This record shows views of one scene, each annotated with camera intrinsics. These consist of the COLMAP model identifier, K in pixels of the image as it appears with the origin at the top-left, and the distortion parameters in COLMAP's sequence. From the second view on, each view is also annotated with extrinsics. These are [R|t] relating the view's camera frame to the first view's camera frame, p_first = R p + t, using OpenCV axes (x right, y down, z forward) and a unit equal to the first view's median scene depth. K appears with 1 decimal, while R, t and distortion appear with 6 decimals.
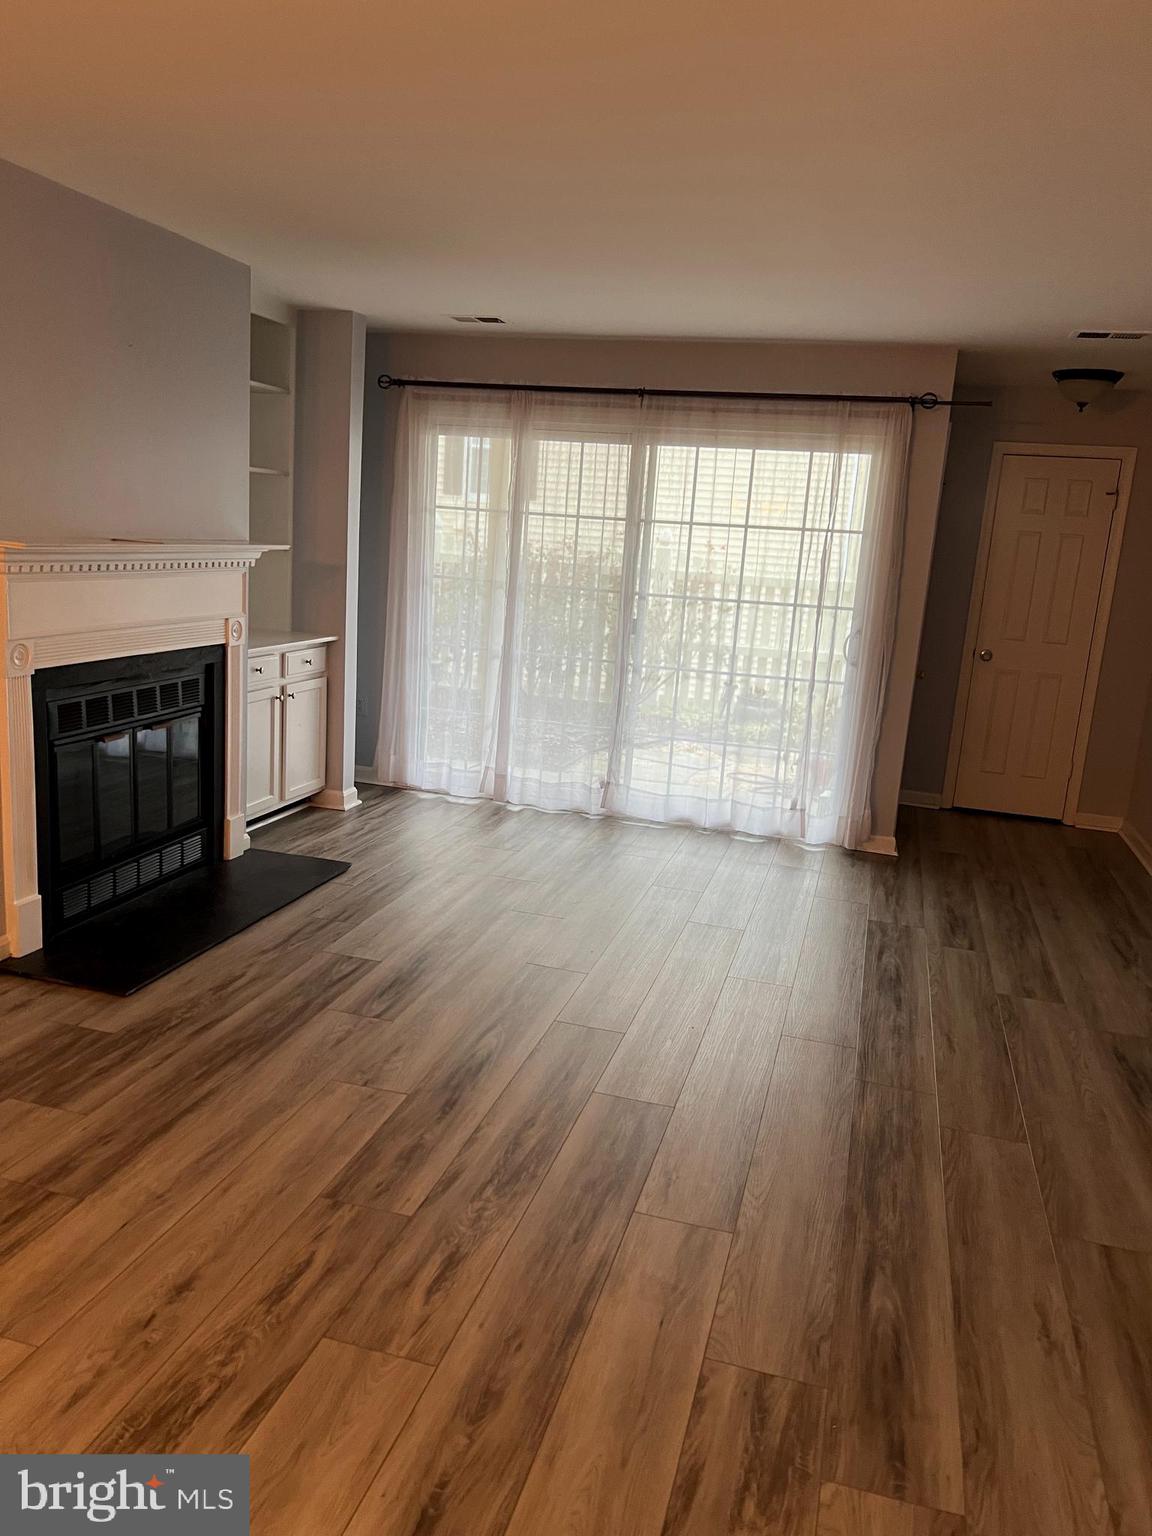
lens RADIAL K [[1125.2, 0, 576.0], [0, 1125.2, 768.0], [0, 0, 1]] dist [0.003310, -0.044092]
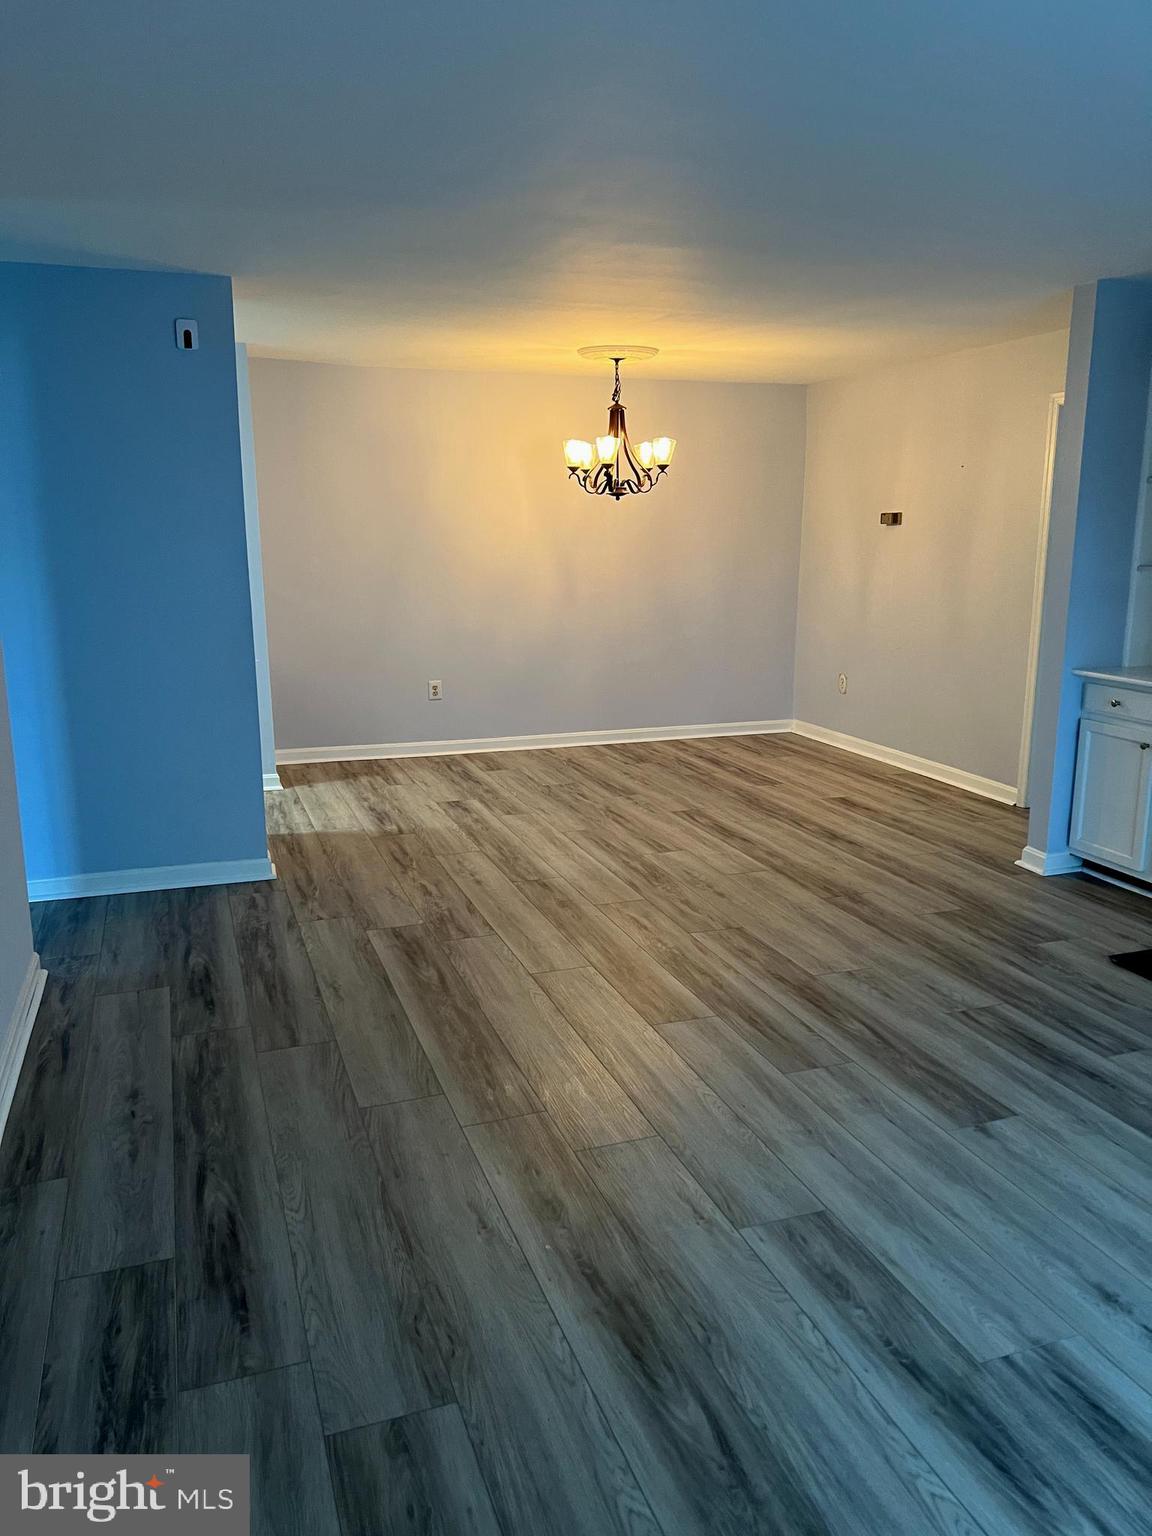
lens RADIAL K [[1125.2, 0, 576.0], [0, 1125.2, 768.0], [0, 0, 1]] dist [0.003310, -0.044092]
pose [[-0.814809, 0.061656, -0.576441, 0.938087], [-0.166037, 0.927856, 0.333939, -0.366722], [0.555444, 0.367807, -0.745788, 2.029536]]
